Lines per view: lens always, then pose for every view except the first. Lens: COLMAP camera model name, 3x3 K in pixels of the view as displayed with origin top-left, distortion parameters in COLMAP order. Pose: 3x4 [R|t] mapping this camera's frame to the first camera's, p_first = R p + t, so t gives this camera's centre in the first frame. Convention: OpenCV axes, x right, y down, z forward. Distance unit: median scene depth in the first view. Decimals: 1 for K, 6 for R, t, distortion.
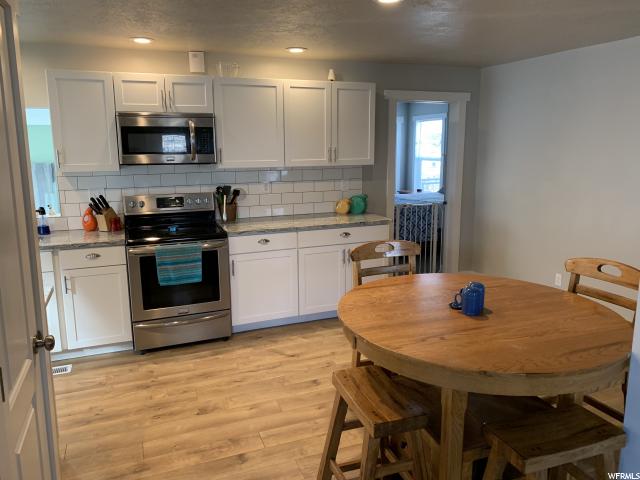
lens RADIAL K [[489.5, 0, 319.8], [0, 489.5, 229.2], [0, 0, 1]] dist [0.003429, -0.004503]
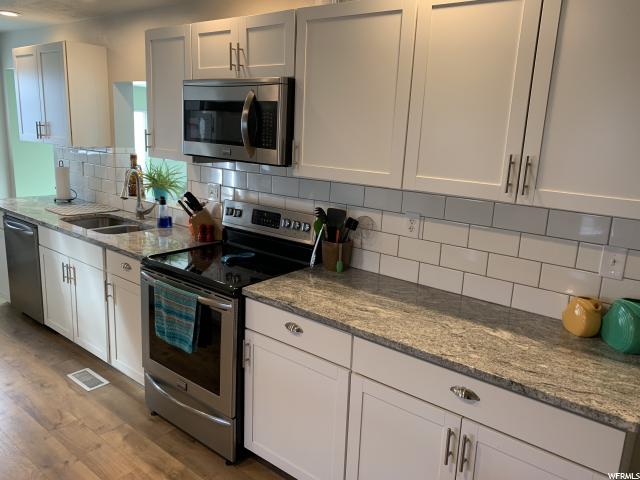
lens RADIAL K [[489.5, 0, 319.8], [0, 489.5, 229.2], [0, 0, 1]] dist [0.003429, -0.004503]
pose [[0.506922, 0.203185, -0.837703, 0.305672], [-0.198657, 0.973200, 0.115836, -0.140140], [0.838788, 0.107696, 0.533700, 0.758524]]
